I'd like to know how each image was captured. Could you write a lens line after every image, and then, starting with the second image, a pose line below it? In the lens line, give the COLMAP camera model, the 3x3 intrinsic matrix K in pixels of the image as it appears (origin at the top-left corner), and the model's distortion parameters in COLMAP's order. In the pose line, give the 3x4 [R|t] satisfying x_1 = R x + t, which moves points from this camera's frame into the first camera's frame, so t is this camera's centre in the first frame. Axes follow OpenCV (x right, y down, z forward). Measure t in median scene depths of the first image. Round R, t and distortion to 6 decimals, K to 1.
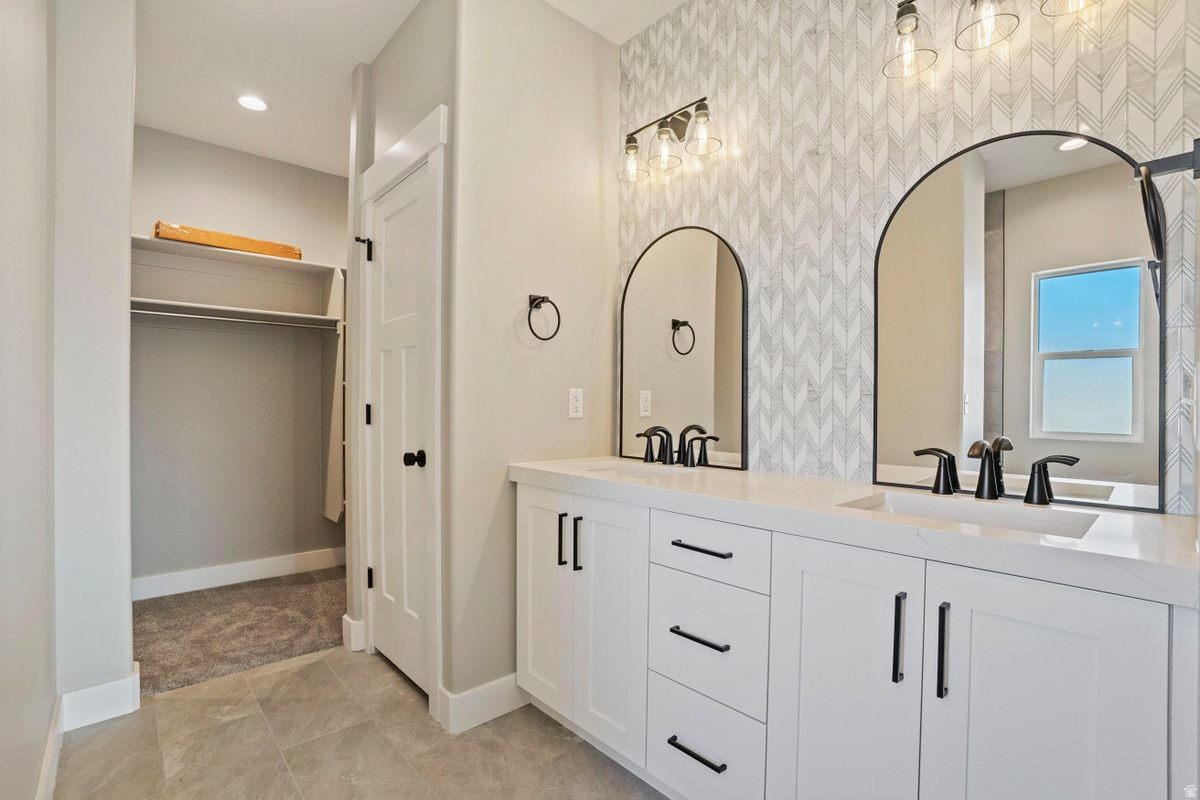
lens RADIAL K [[544.2, 0, 607.6], [0, 544.2, 397.6], [0, 0, 1]] dist [-0.054438, -0.000219]
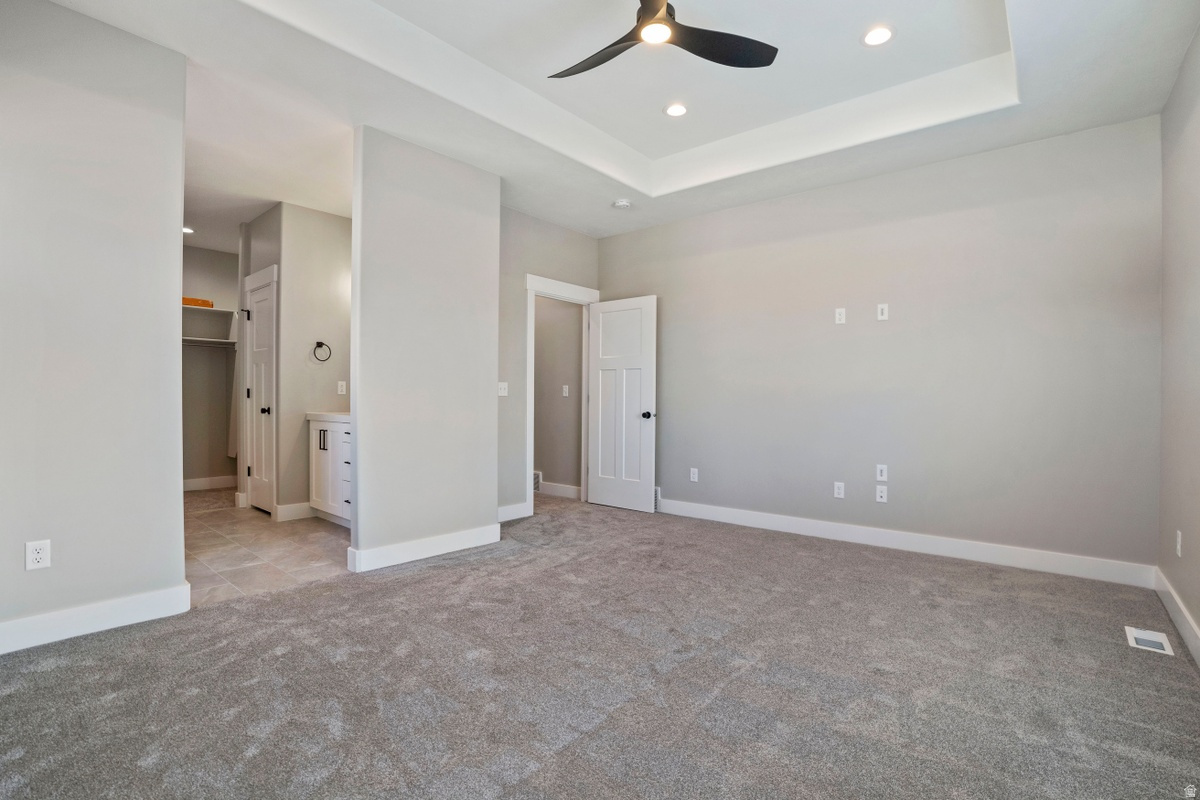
lens RADIAL K [[544.2, 0, 594.1], [0, 544.2, 406.0], [0, 0, 1]] dist [-0.054438, -0.000219]
pose [[0.993703, 0.005413, 0.111915, 0.696145], [-0.007305, 0.999837, 0.016501, 0.037216], [-0.111807, -0.017215, 0.993581, -1.272216]]
